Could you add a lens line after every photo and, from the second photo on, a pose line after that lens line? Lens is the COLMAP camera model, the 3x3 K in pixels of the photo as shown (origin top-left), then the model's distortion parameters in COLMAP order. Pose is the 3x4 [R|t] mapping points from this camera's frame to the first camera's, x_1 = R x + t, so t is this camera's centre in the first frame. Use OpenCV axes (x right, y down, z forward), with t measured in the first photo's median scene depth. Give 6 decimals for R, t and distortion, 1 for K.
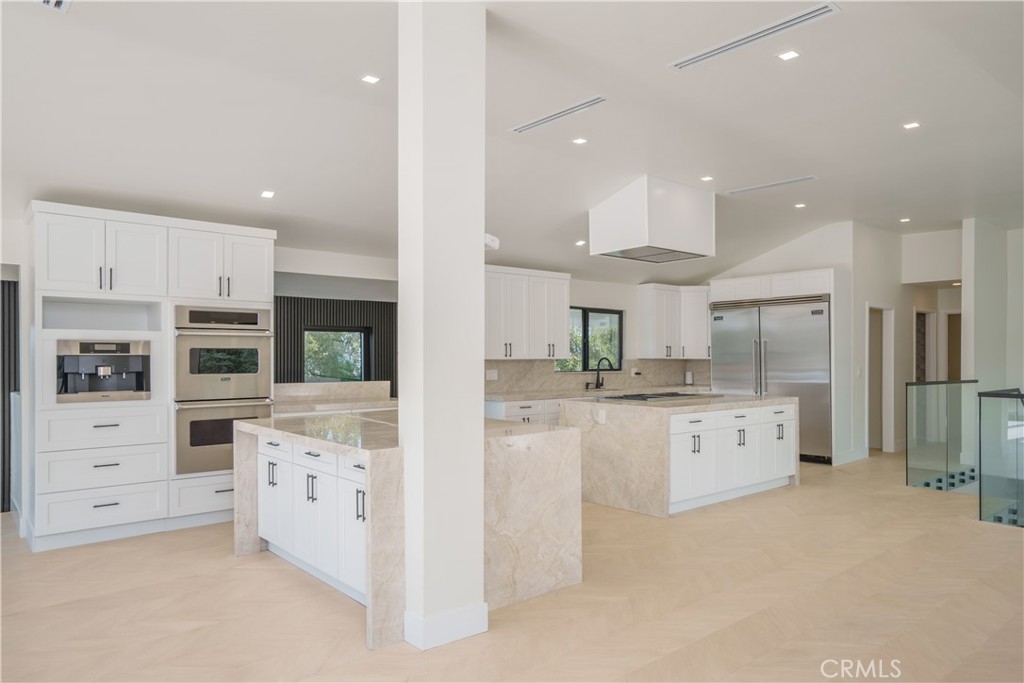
lens RADIAL K [[679.7, 0, 504.3], [0, 679.7, 356.0], [0, 0, 1]] dist [-0.009478, 0.021773]
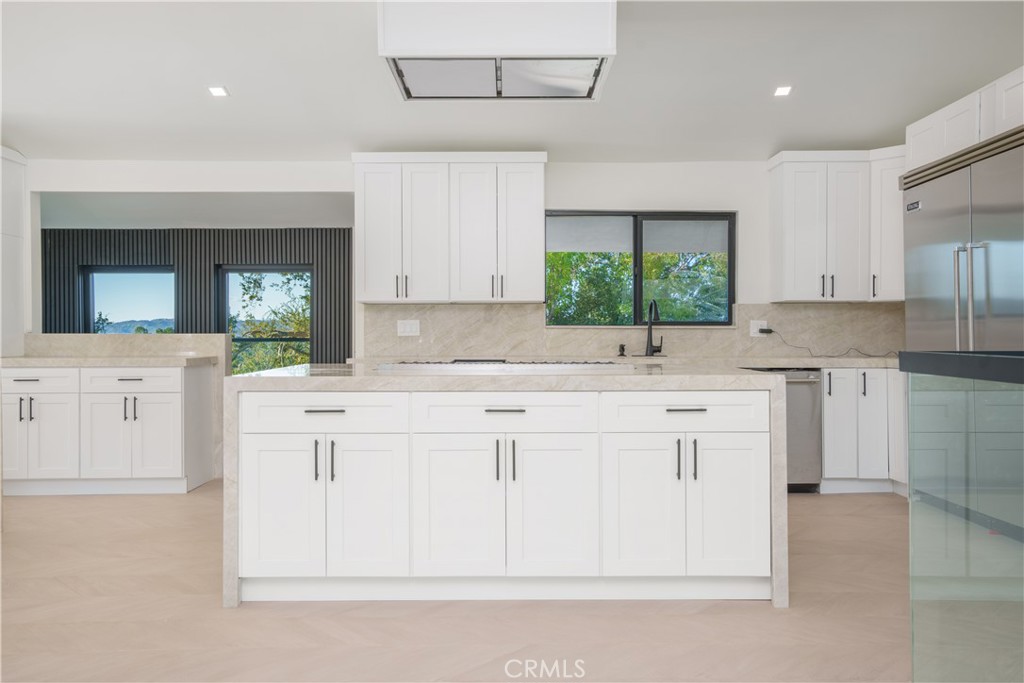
lens RADIAL K [[797.9, 0, 512.1], [0, 797.9, 334.2], [0, 0, 1]] dist [0.046659, 0.009311]
pose [[0.763676, 0.001541, -0.645598, 0.606640], [0.002307, 0.999984, 0.005116, 0.033927], [0.645595, -0.005396, 0.763661, 0.553509]]
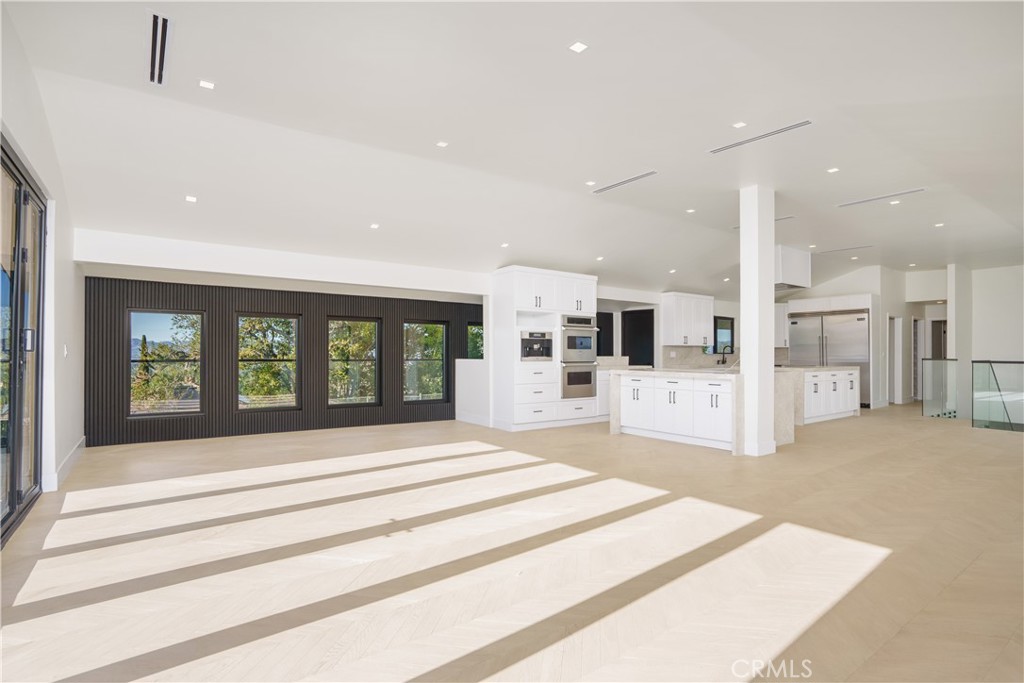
lens RADIAL K [[522.5, 0, 517.7], [0, 522.5, 347.6], [0, 0, 1]] dist [-0.014846, 0.006857]
pose [[0.998826, 0.003562, -0.048307, -0.397524], [-0.004110, 0.999928, -0.011251, 0.030237], [0.048263, 0.011437, 0.998769, -0.407738]]
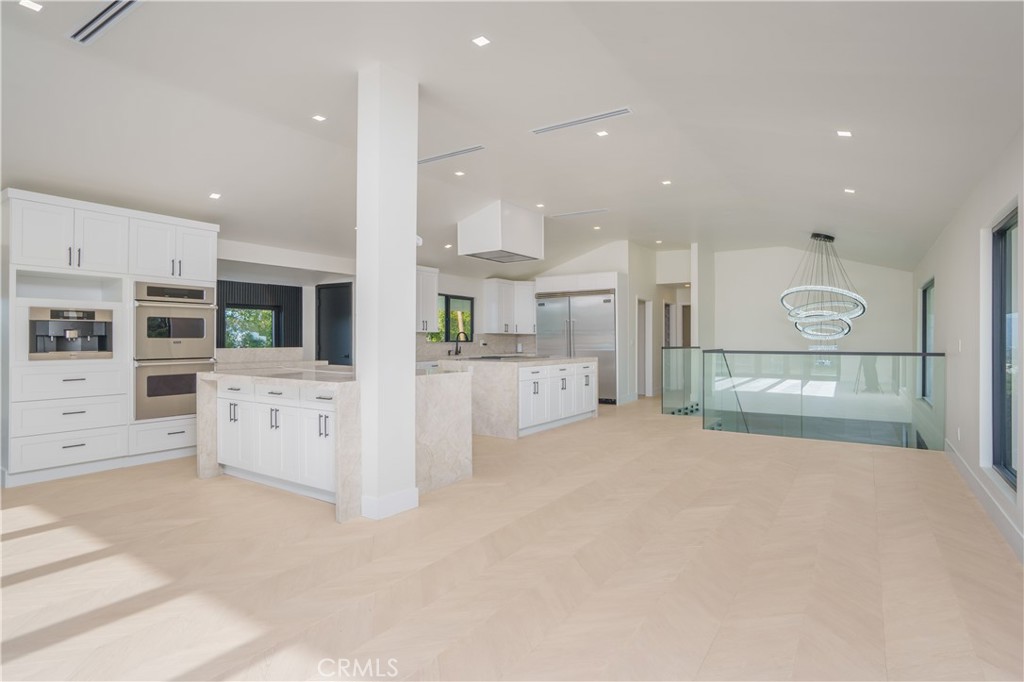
lens RADIAL K [[543.2, 0, 510.5], [0, 543.2, 332.6], [0, 0, 1]] dist [-0.032208, 0.013972]
pose [[0.961126, 0.003551, 0.276088, -0.074314], [-0.000103, 0.999922, -0.012501, 0.021767], [-0.276111, 0.011987, 0.961051, -0.083223]]
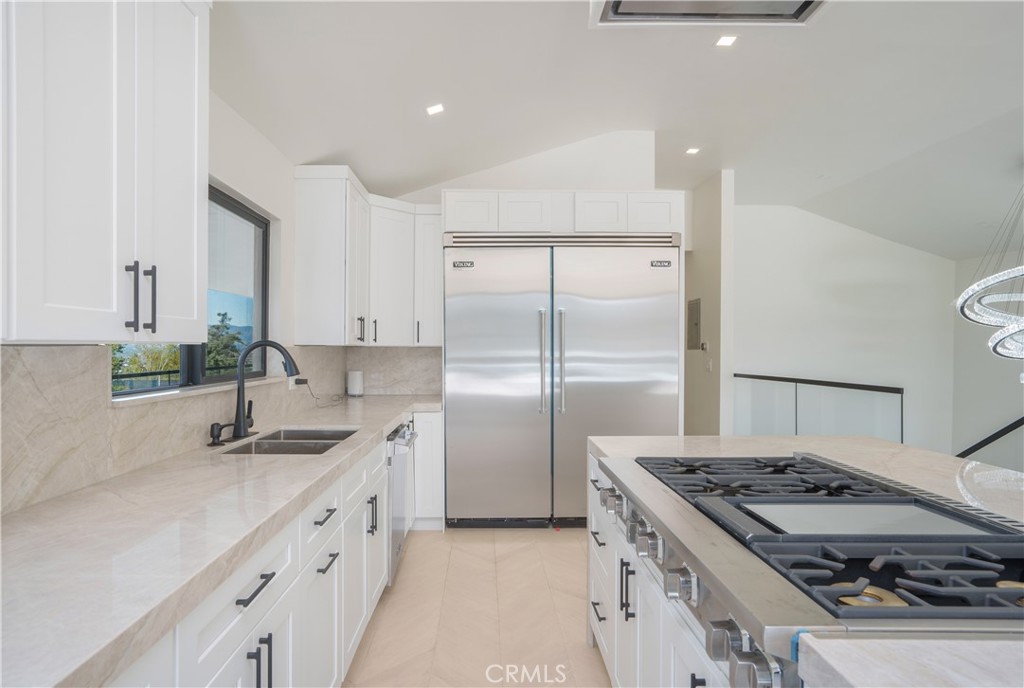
lens RADIAL K [[570.0, 0, 516.6], [0, 570.0, 342.0], [0, 0, 1]] dist [0.001320, -0.000174]
pose [[0.603266, 0.005299, 0.797523, 0.003305], [-0.000587, 0.999981, -0.006201, 0.006051], [-0.797540, 0.003273, 0.603257, 0.943045]]
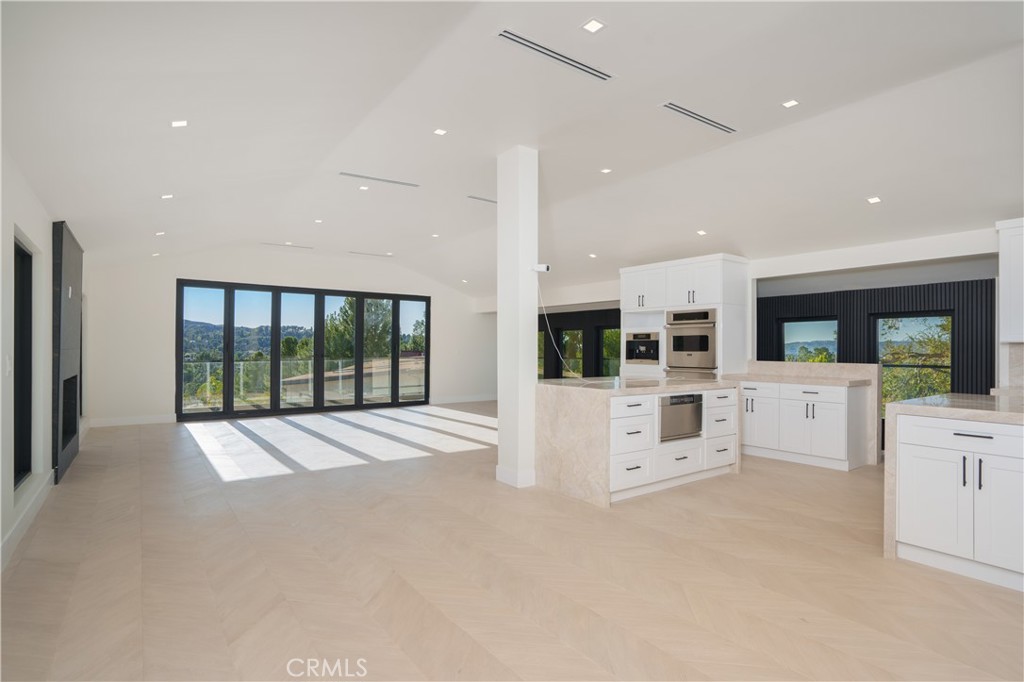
lens RADIAL K [[522.5, 0, 511.5], [0, 522.5, 344.6], [0, 0, 1]] dist [-0.014846, 0.006857]
pose [[-0.073920, -0.008733, -0.997226, 0.645316], [-0.005636, 0.999949, -0.008339, 0.017417], [0.997248, 0.005004, -0.073966, 0.516301]]
